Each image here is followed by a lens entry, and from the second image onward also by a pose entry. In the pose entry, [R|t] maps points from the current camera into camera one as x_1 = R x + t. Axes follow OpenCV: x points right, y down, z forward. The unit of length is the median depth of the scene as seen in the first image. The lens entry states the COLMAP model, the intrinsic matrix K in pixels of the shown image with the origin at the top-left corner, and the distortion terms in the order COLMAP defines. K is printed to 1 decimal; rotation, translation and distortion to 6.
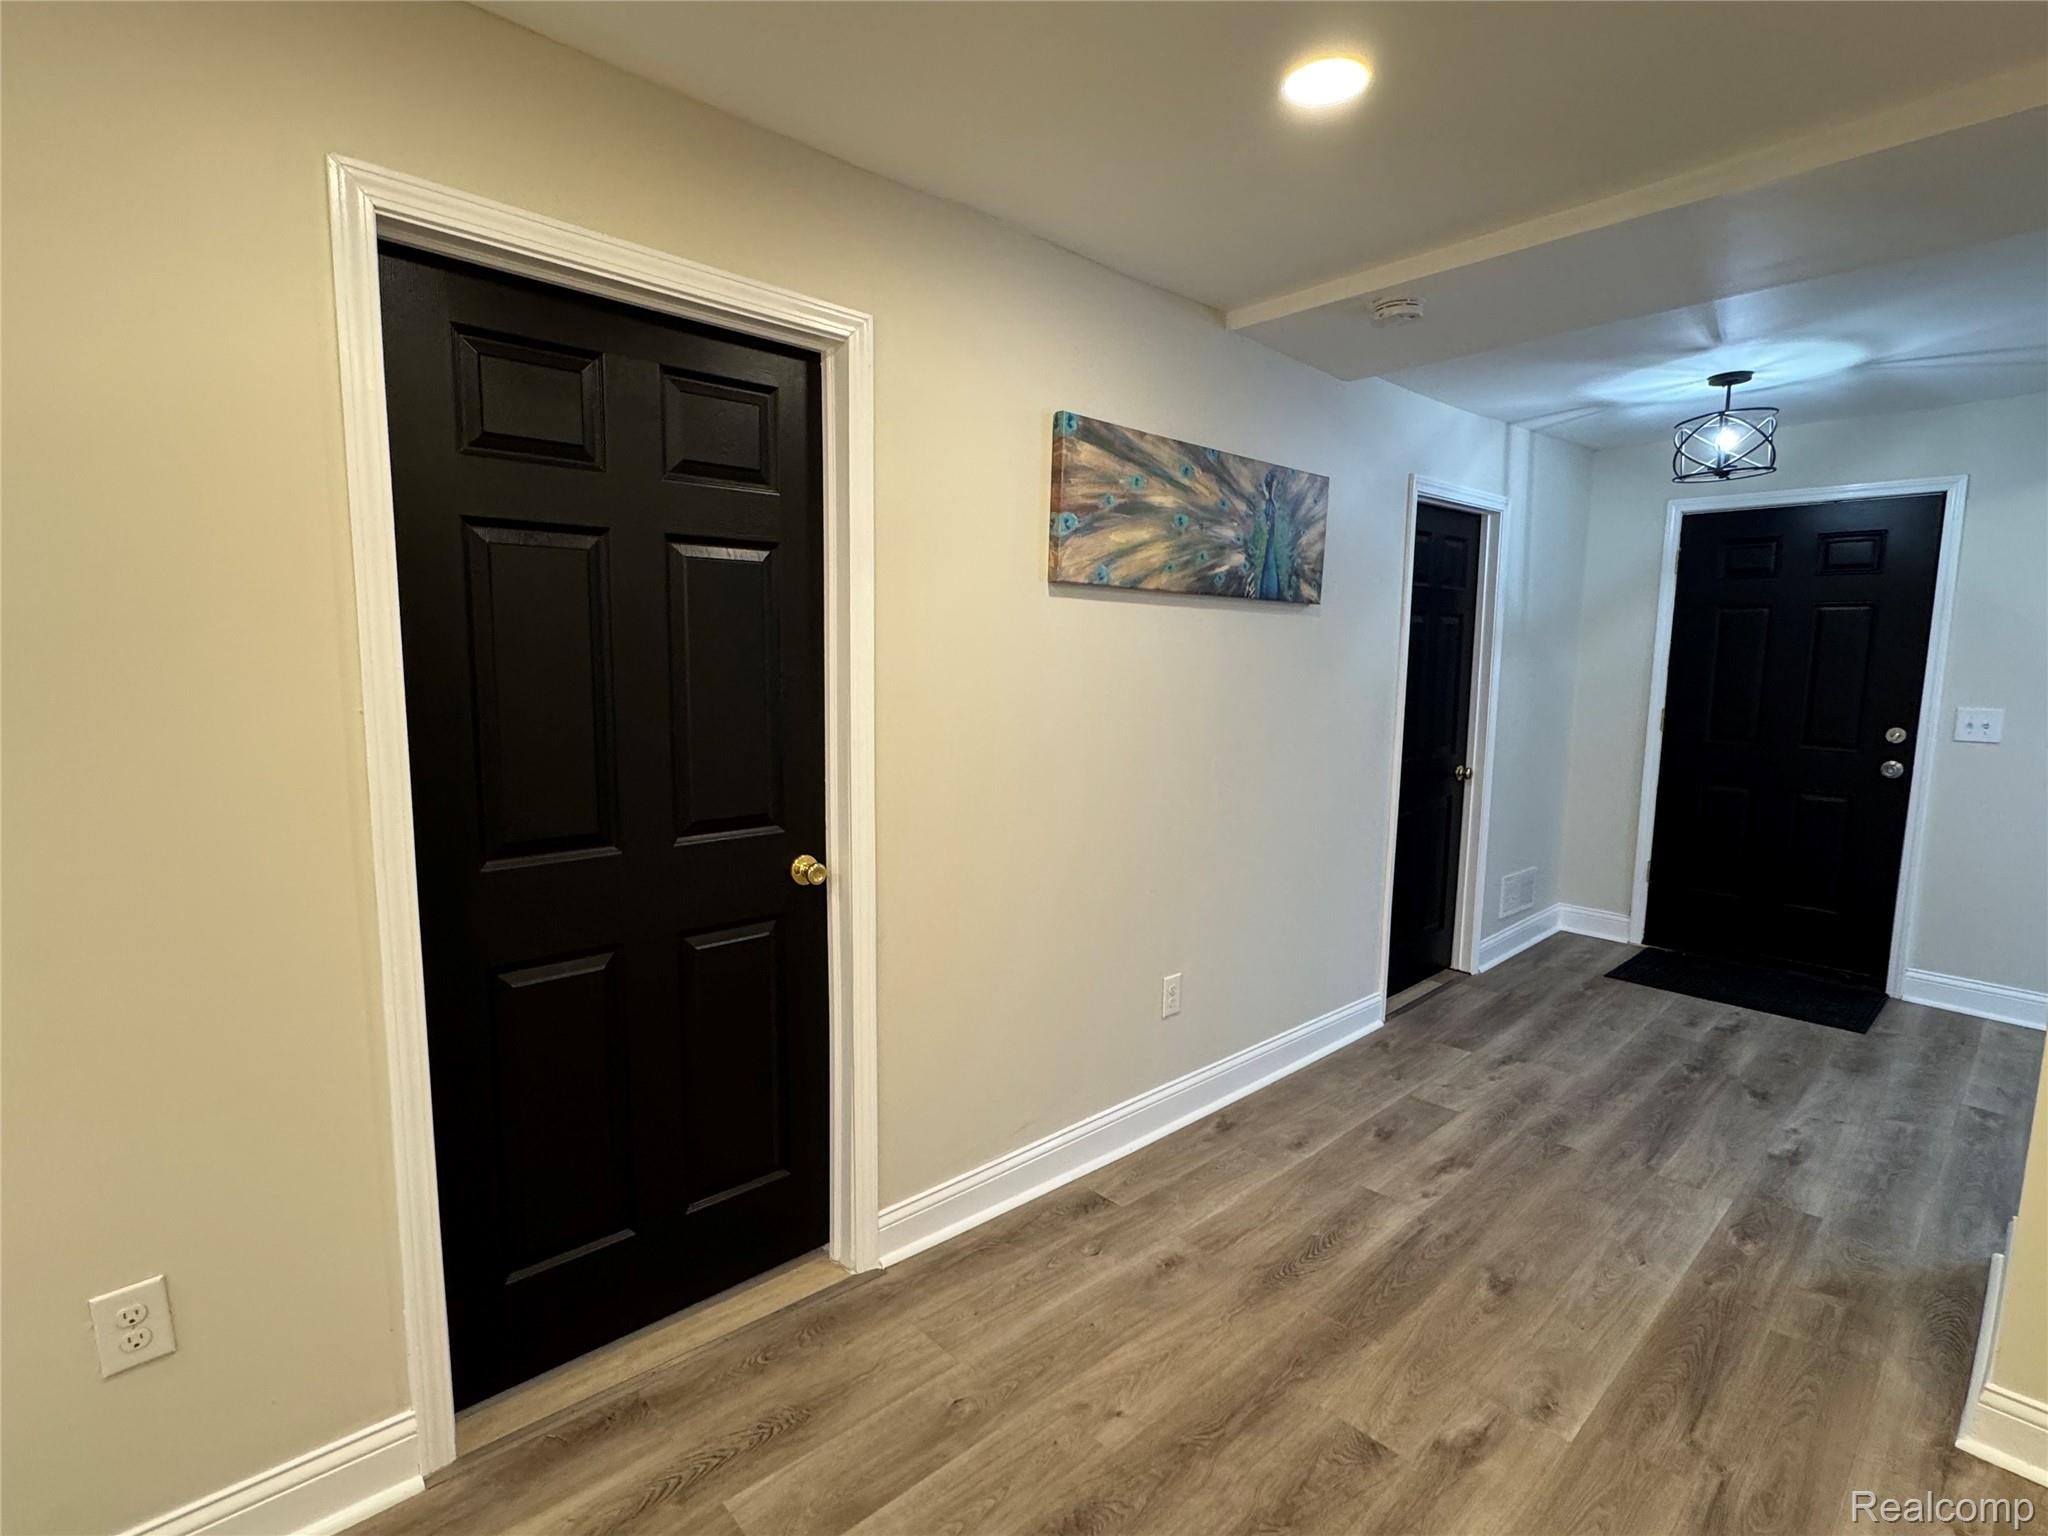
lens RADIAL K [[995.2, 0, 1024.0], [0, 995.2, 768.0], [0, 0, 1]] dist [0.000299, -0.000295]
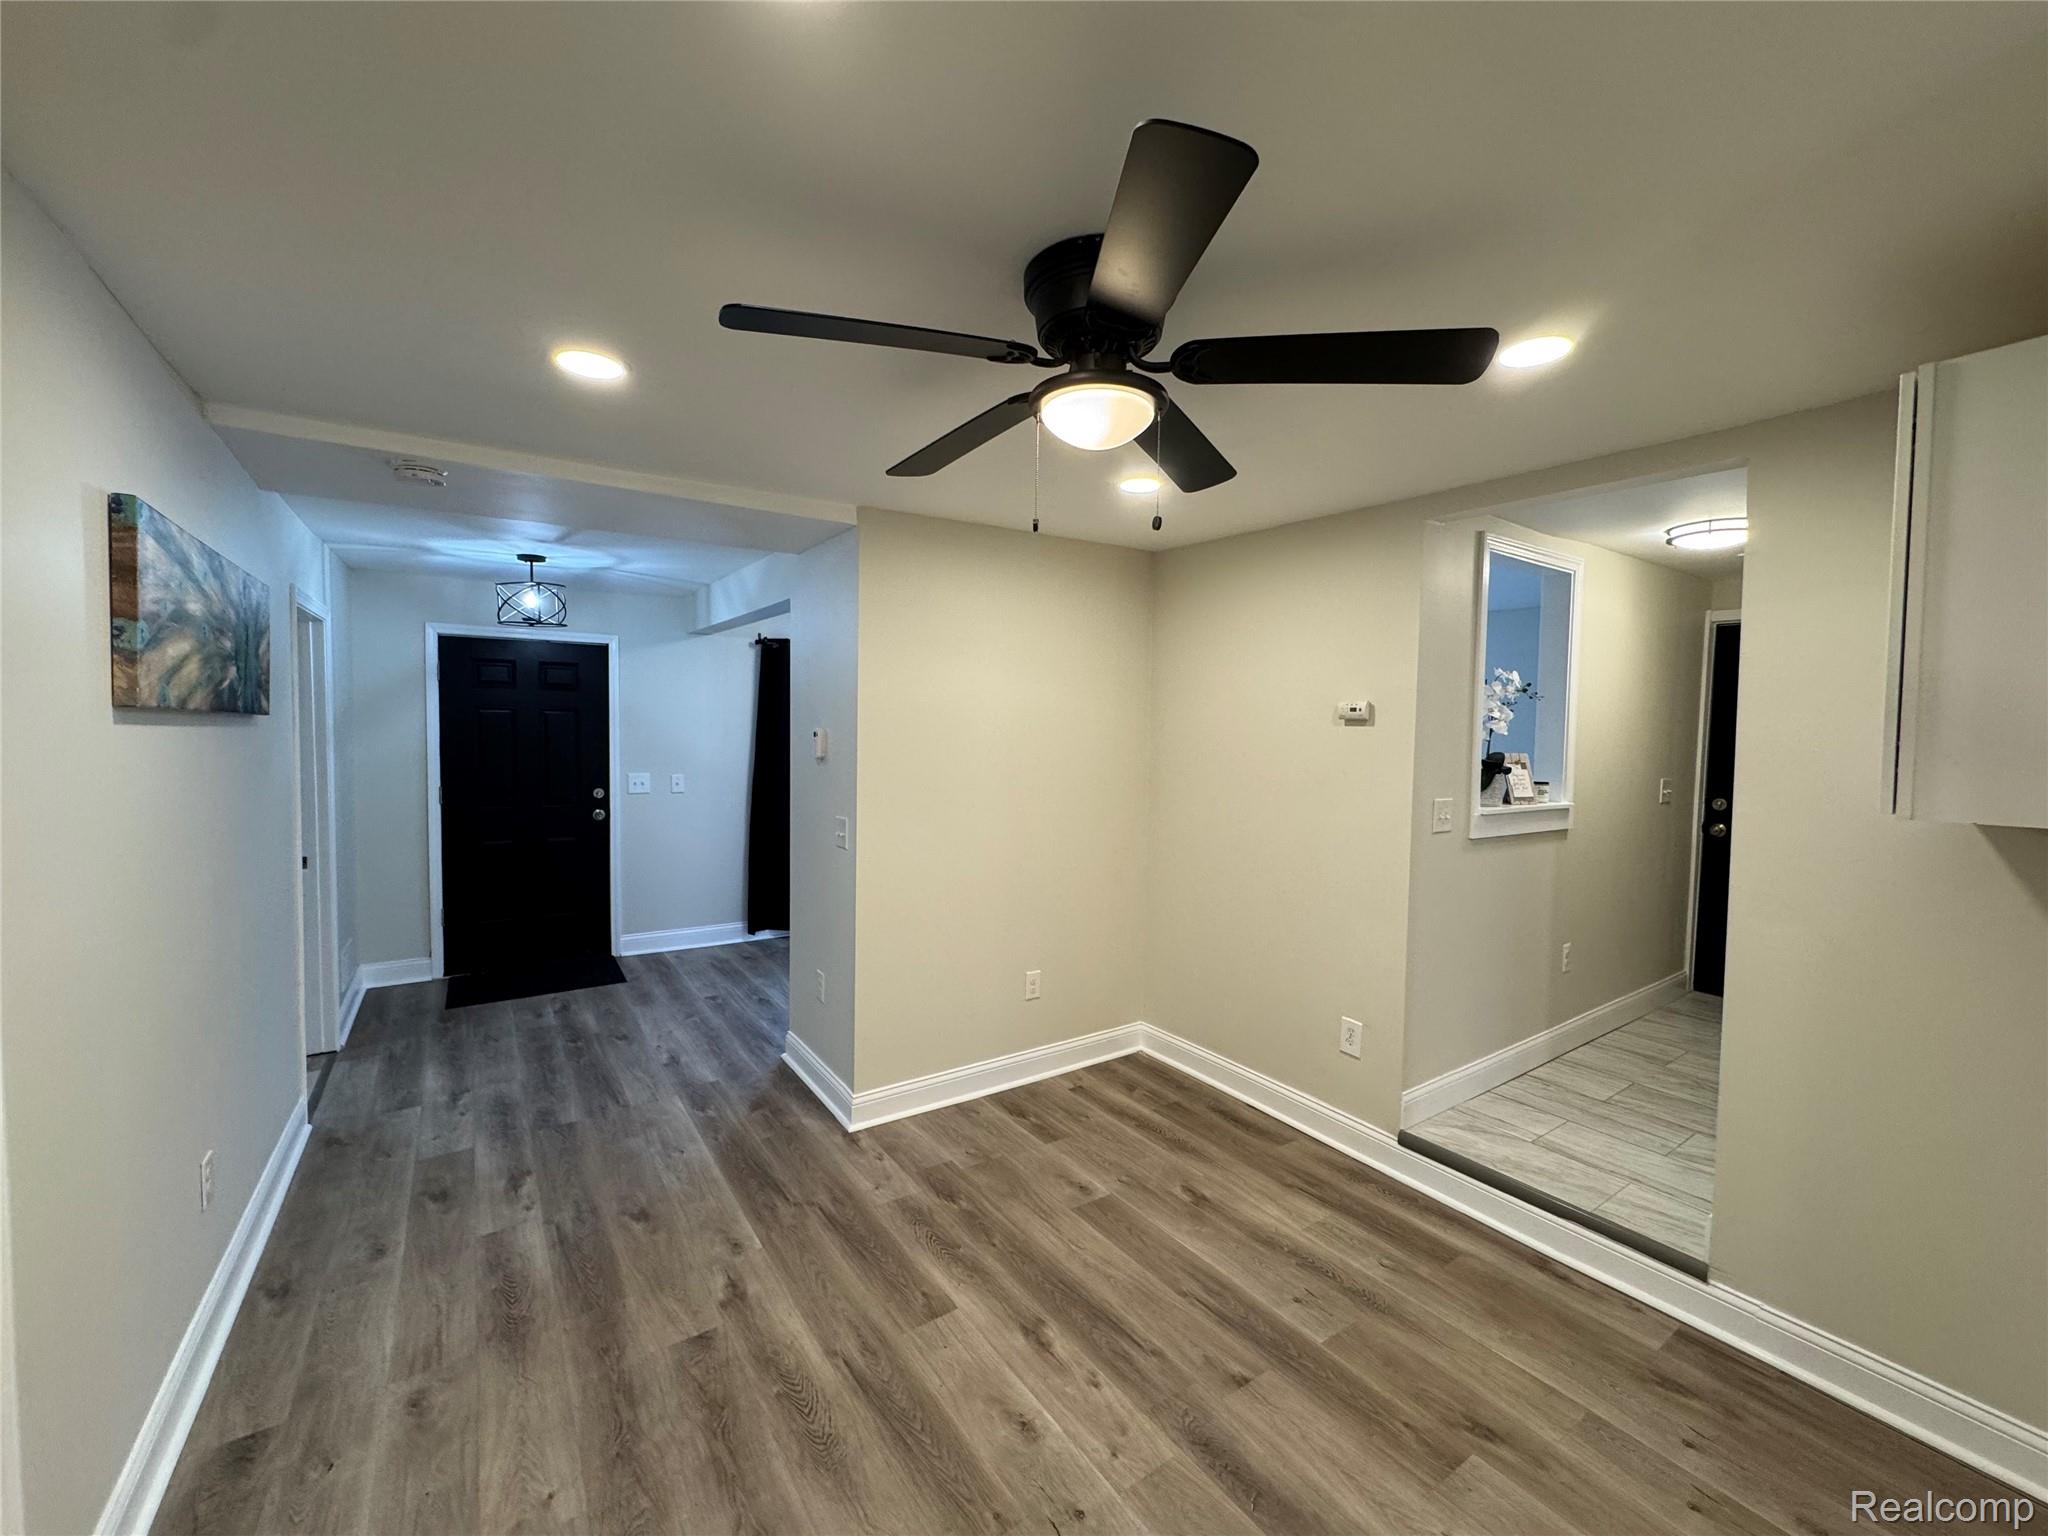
lens RADIAL K [[819.1, 0, 1024.0], [0, 819.1, 768.0], [0, 0, 1]] dist [-0.000382, -0.000069]
pose [[0.143454, -0.057353, 0.987994, -0.448400], [0.103891, 0.993676, 0.042598, -0.082636], [-0.984189, 0.096533, 0.148505, 0.192021]]
